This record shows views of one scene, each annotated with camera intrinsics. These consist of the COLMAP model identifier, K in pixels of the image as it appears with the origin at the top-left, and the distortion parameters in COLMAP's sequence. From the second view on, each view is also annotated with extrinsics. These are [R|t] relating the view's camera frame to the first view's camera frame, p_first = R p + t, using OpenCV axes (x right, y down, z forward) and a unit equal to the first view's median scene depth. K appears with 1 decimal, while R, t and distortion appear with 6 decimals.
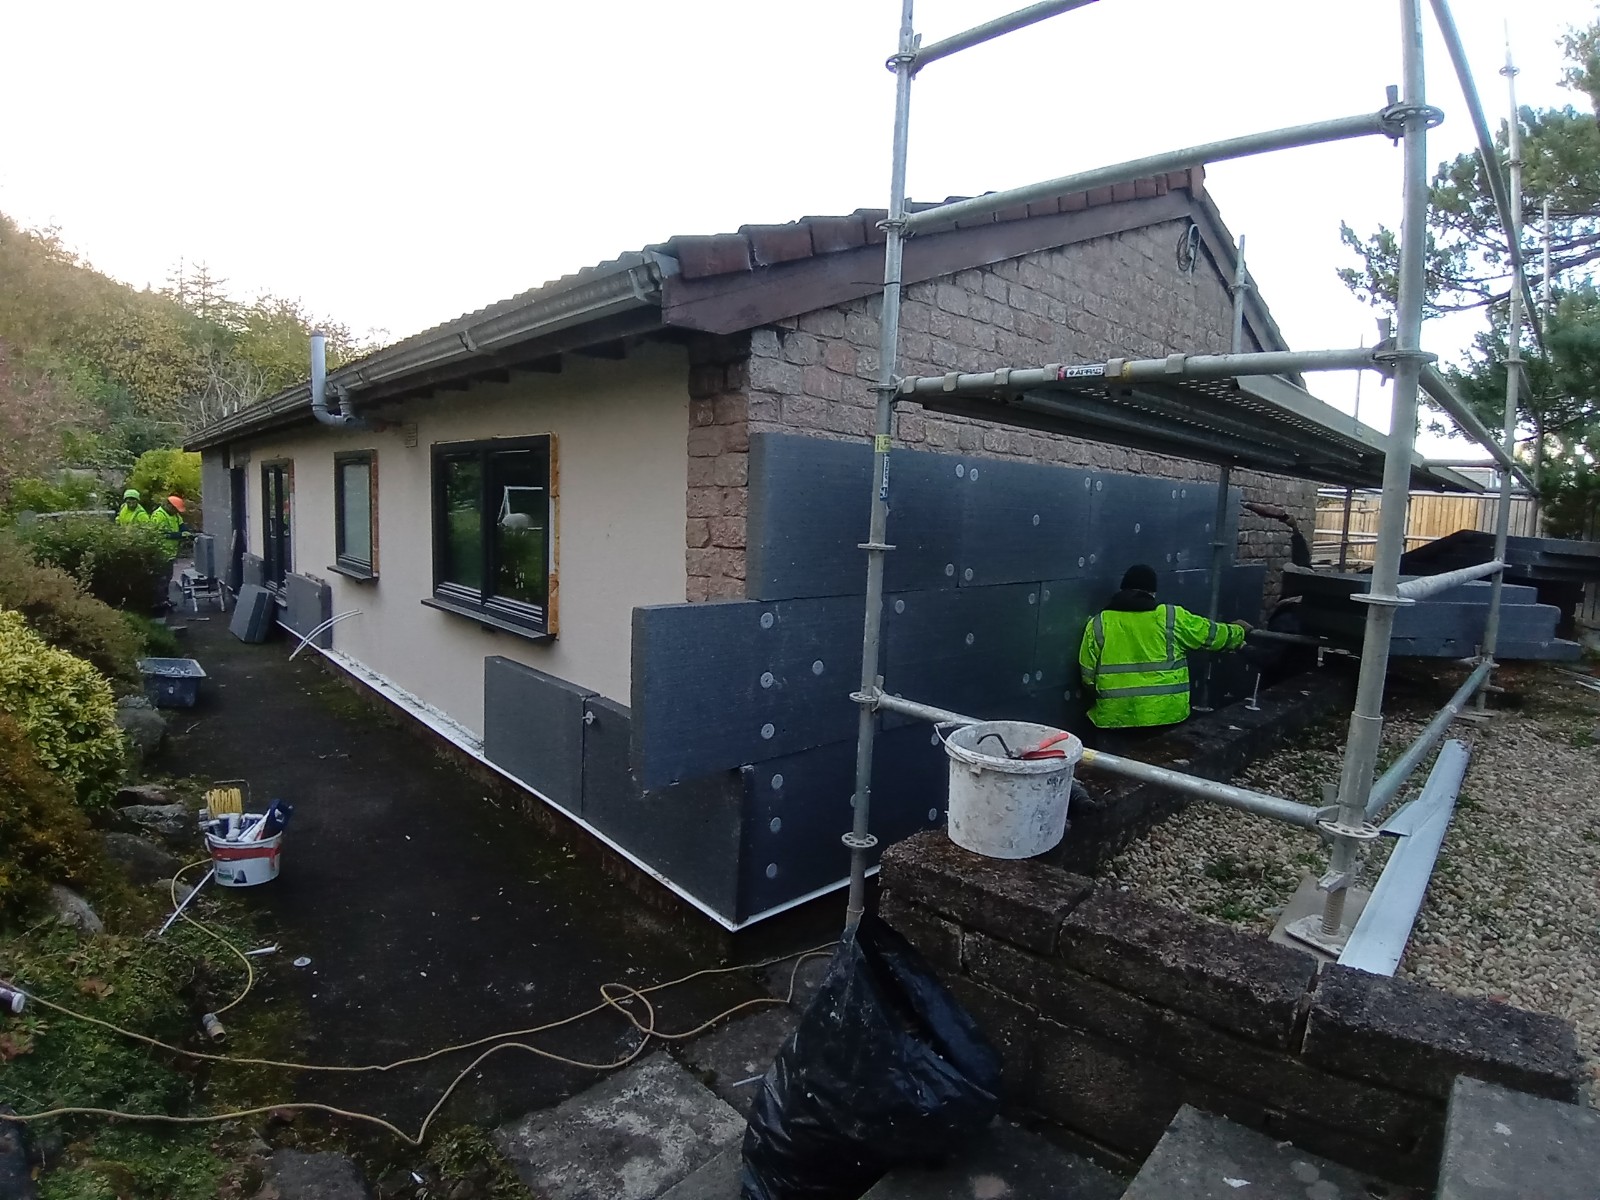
lens RADIAL K [[817.6, 0, 800.0], [0, 817.6, 600.0], [0, 0, 1]] dist [-0.048550, -0.033387]
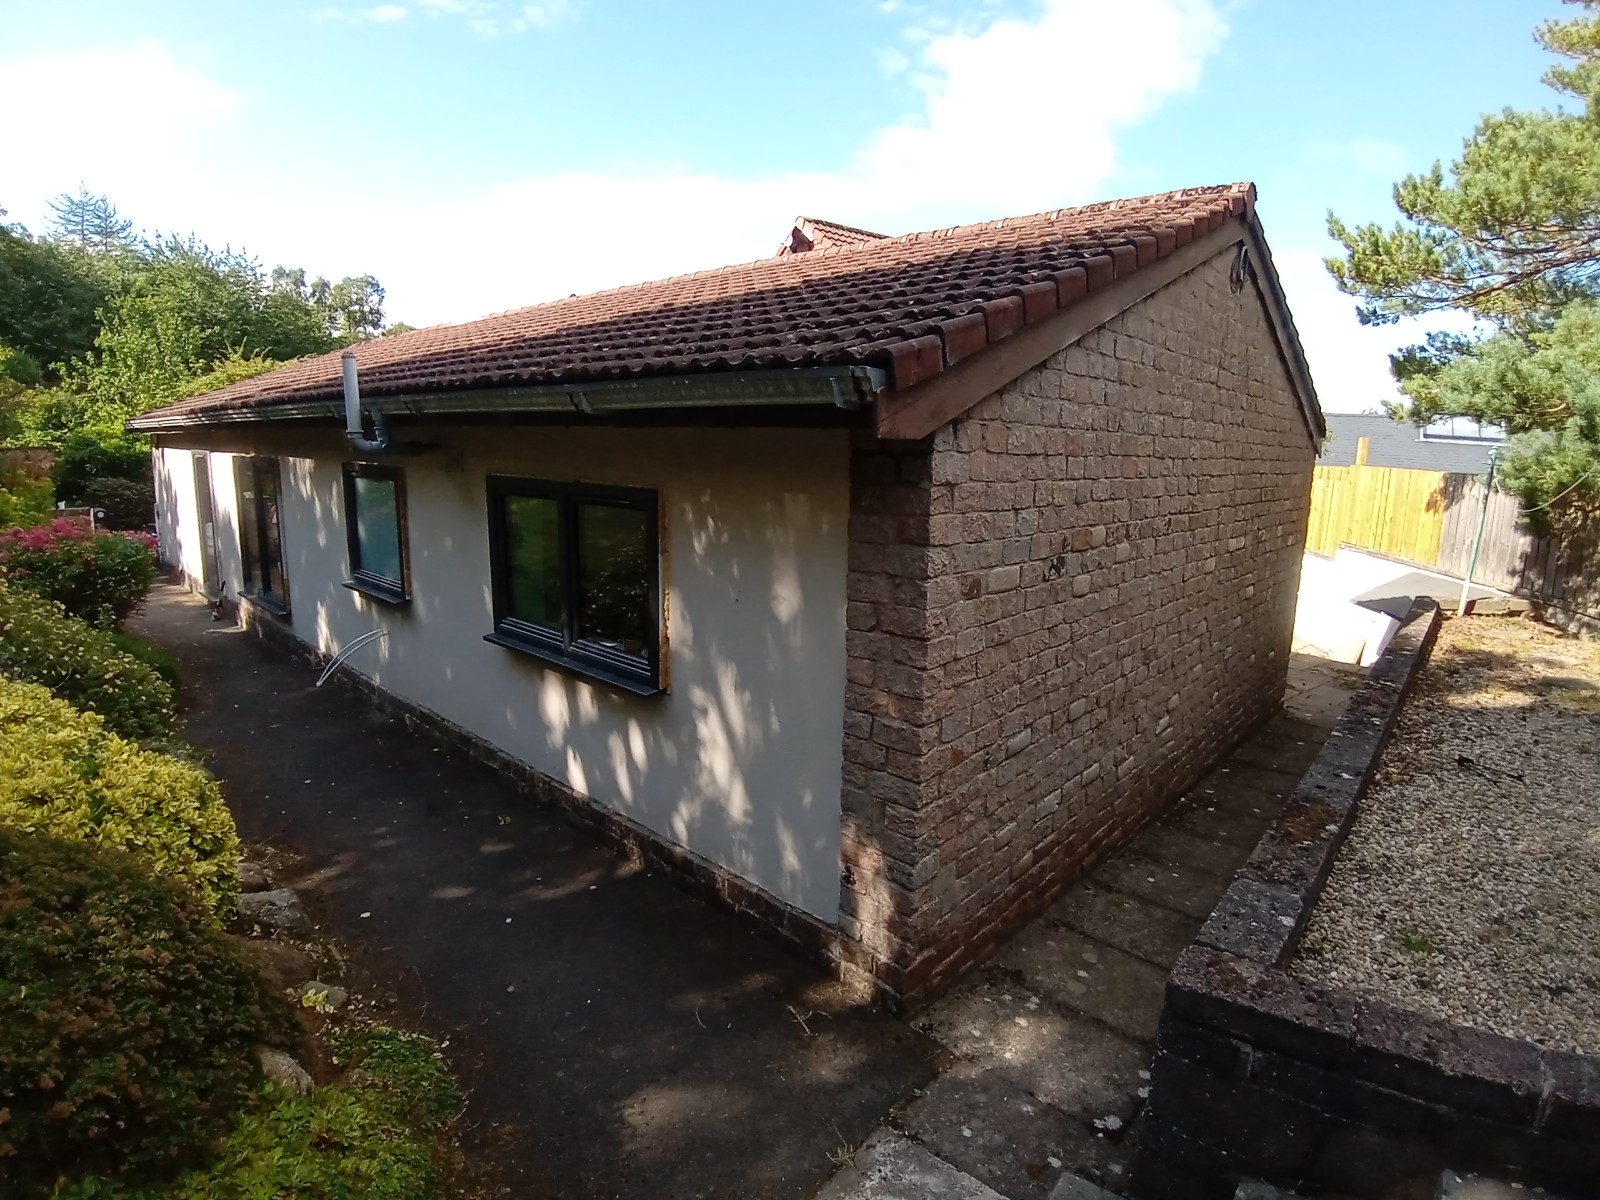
lens RADIAL K [[817.6, 0, 800.0], [0, 817.6, 600.0], [0, 0, 1]] dist [-0.048550, -0.033387]
pose [[0.996182, -0.032930, 0.080854, -0.291856], [0.026930, 0.996879, 0.074208, -0.185739], [-0.083046, -0.071747, 0.993960, 0.003611]]
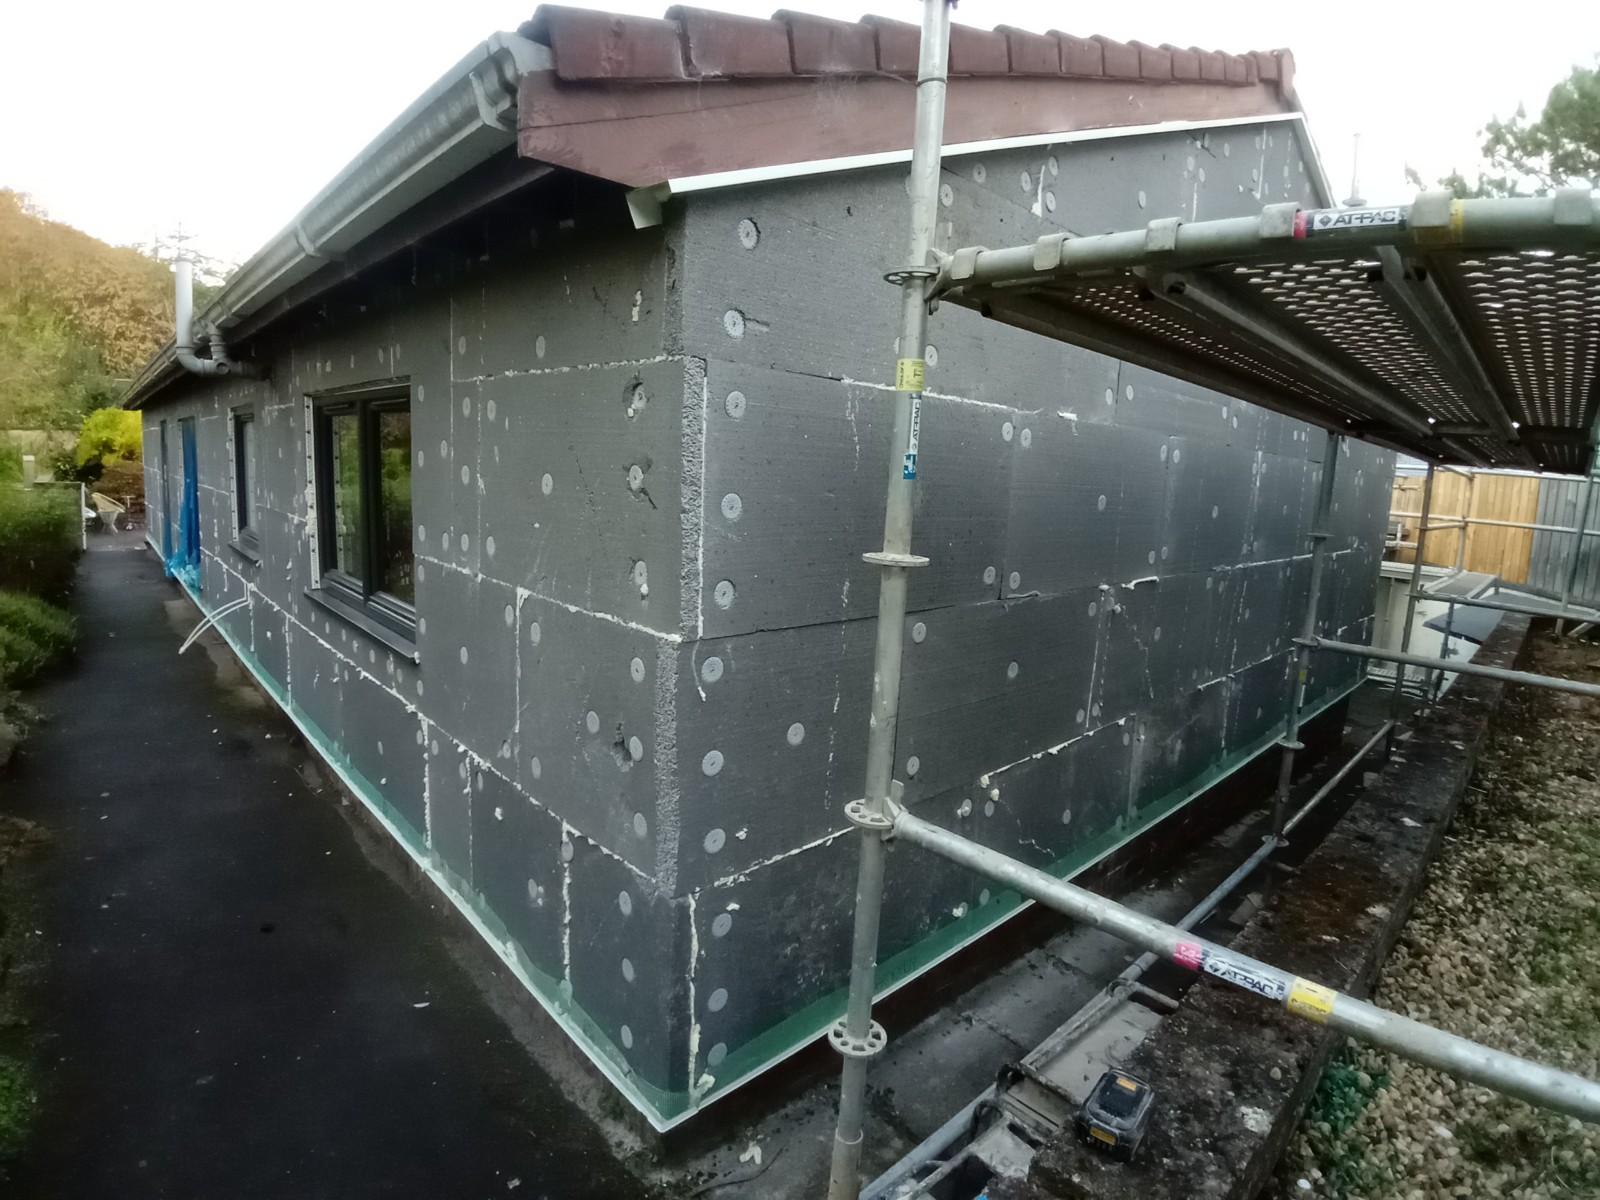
lens RADIAL K [[817.6, 0, 800.0], [0, 817.6, 600.0], [0, 0, 1]] dist [-0.048550, -0.033387]
pose [[0.999891, 0.009503, 0.011303, 0.017949], [-0.009968, 0.999078, 0.041762, -0.051333], [-0.010895, -0.041870, 0.999064, 0.368140]]
